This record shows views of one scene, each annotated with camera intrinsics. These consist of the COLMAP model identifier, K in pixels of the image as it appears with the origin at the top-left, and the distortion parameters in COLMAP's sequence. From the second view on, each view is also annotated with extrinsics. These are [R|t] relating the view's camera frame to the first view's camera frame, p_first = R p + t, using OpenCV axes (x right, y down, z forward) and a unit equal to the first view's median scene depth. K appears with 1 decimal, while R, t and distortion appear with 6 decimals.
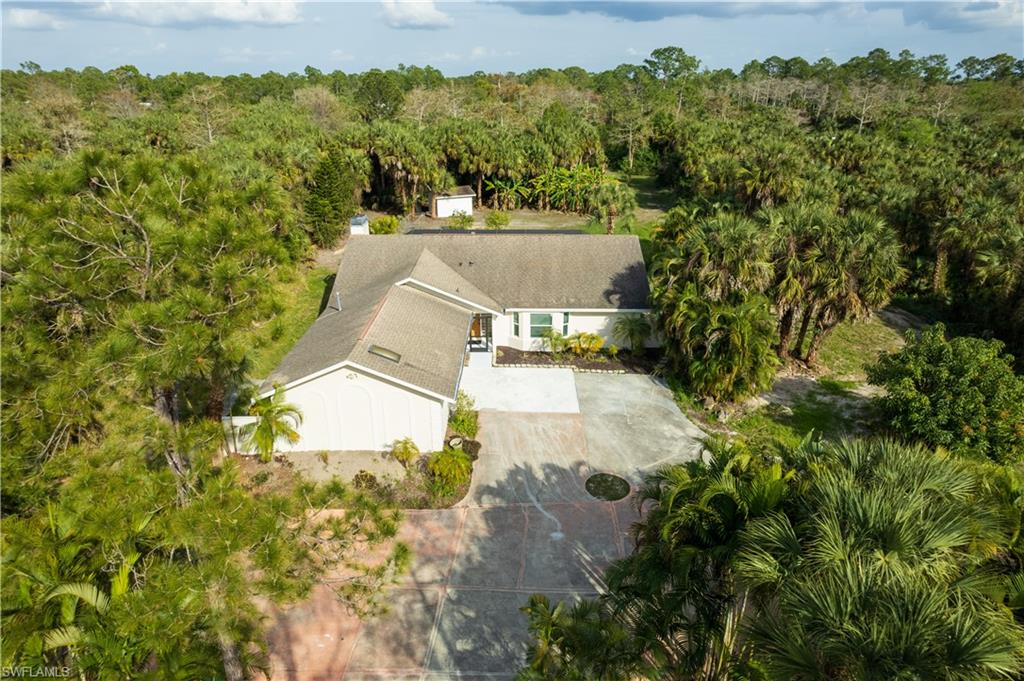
lens RADIAL K [[656.2, 0, 512.0], [0, 656.2, 340.5], [0, 0, 1]] dist [-0.087944, 0.080962]
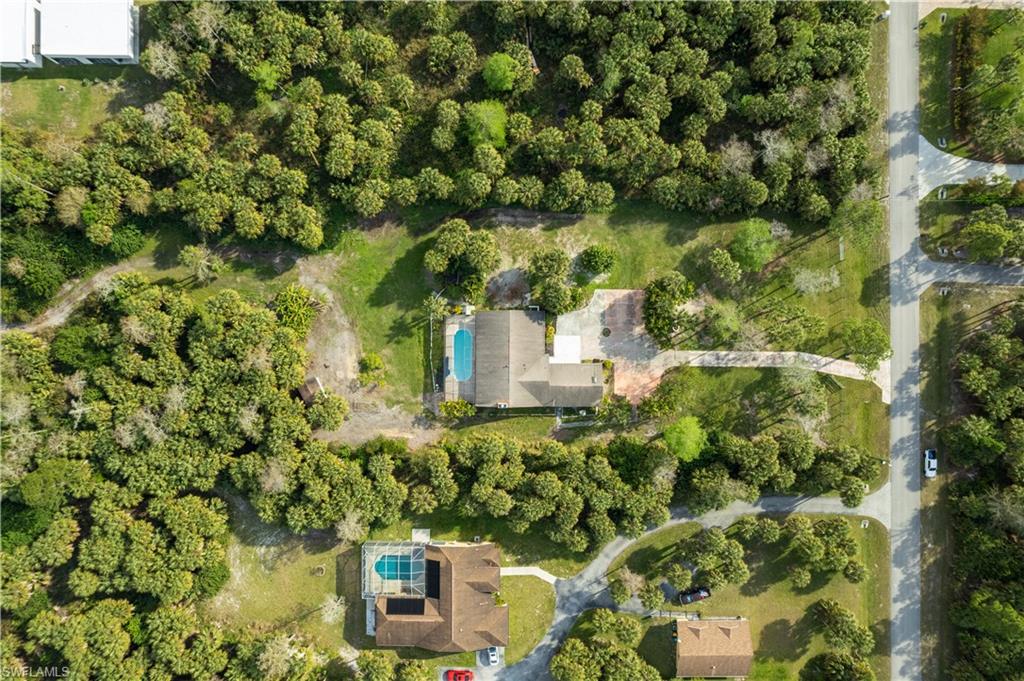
lens RADIAL K [[656.2, 0, 512.0], [0, 656.2, 340.5], [0, 0, 1]] dist [-0.087944, 0.080962]
pose [[-0.008880, -0.999945, 0.005494, 0.027461], [0.381355, 0.001693, 0.924427, -1.730161], [-0.924386, 0.010304, 0.381320, -0.084136]]
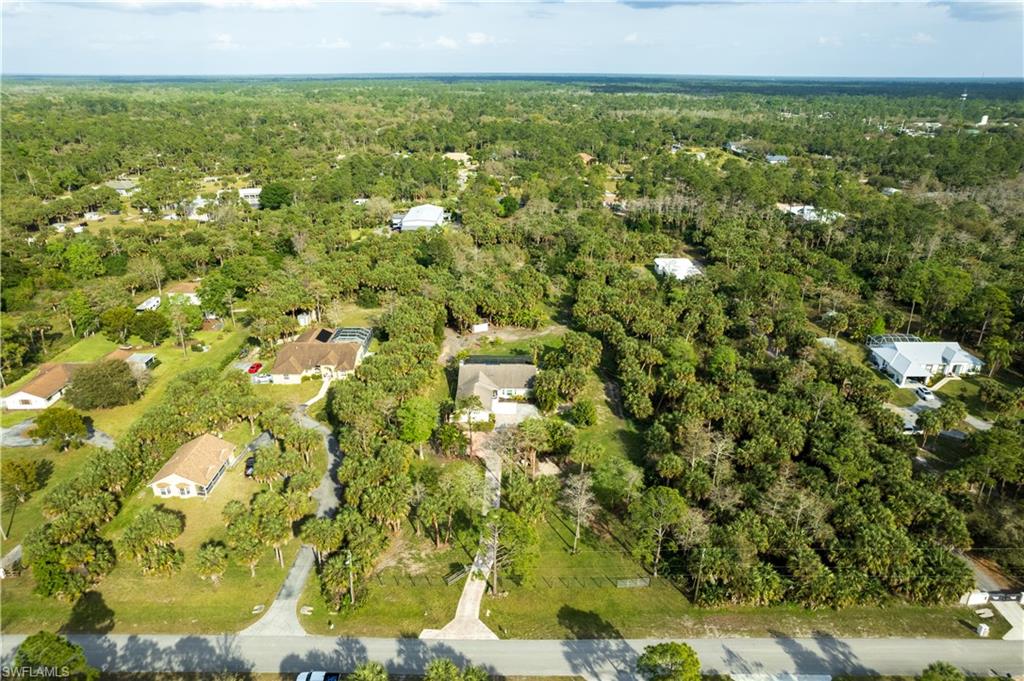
lens RADIAL K [[656.2, 0, 512.0], [0, 656.2, 340.5], [0, 0, 1]] dist [-0.087944, 0.080962]
pose [[0.999991, 0.002043, 0.003710, 0.023583], [-0.002107, 0.999845, 0.017489, -0.221777], [-0.003673, -0.017497, 0.999840, -1.642360]]
